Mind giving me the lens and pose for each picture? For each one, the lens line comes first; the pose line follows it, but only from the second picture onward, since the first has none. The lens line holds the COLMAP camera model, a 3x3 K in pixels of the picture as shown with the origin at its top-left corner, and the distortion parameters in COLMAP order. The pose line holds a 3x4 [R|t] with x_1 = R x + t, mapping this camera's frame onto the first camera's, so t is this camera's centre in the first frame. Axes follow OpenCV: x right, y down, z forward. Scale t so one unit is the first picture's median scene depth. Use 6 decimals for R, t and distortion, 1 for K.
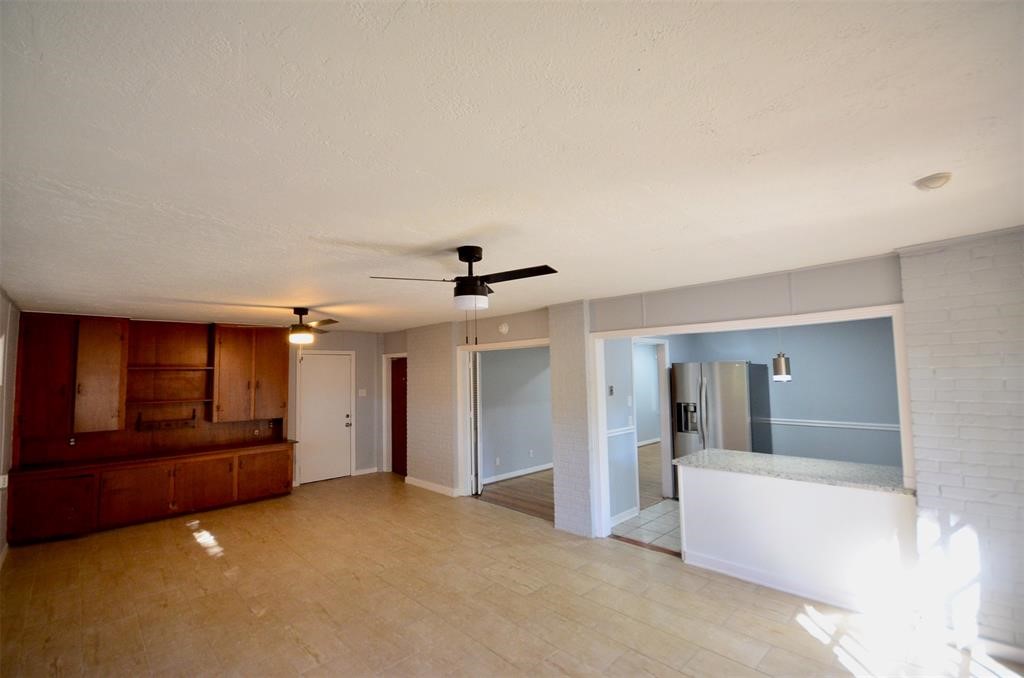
lens RADIAL K [[449.0, 0, 512.1], [0, 449.0, 339.4], [0, 0, 1]] dist [-0.000904, -0.000366]
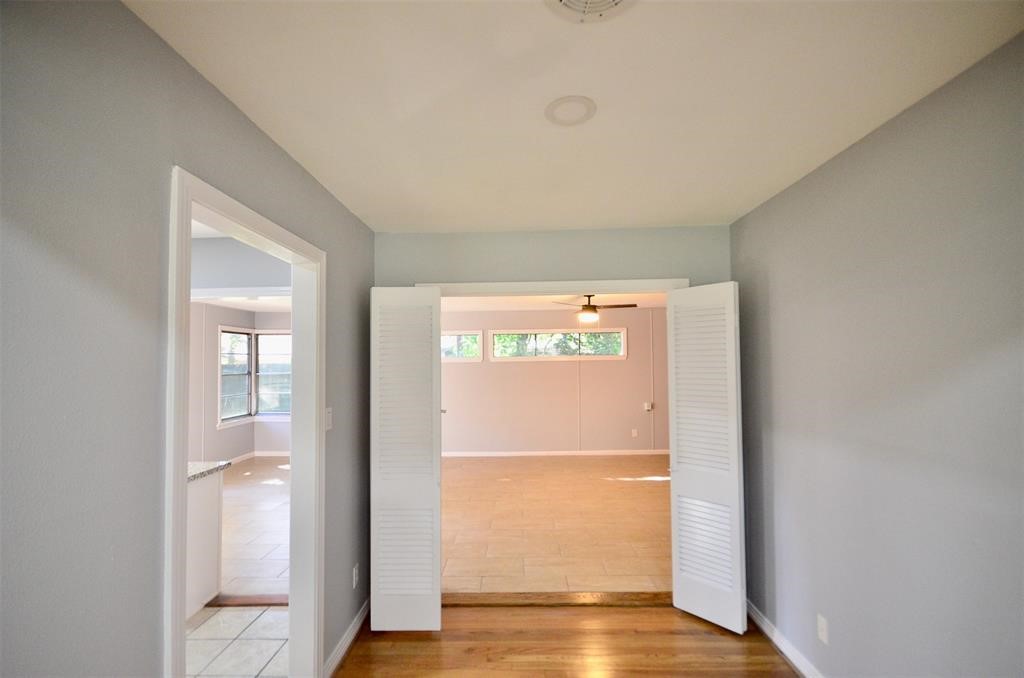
lens RADIAL K [[449.0, 0, 513.9], [0, 449.0, 342.3], [0, 0, 1]] dist [-0.000904, -0.000366]
pose [[-0.699184, -0.004993, -0.714924, 0.441847], [0.082783, 0.992684, -0.087893, 0.136307], [0.710132, -0.120636, -0.693656, 1.497680]]
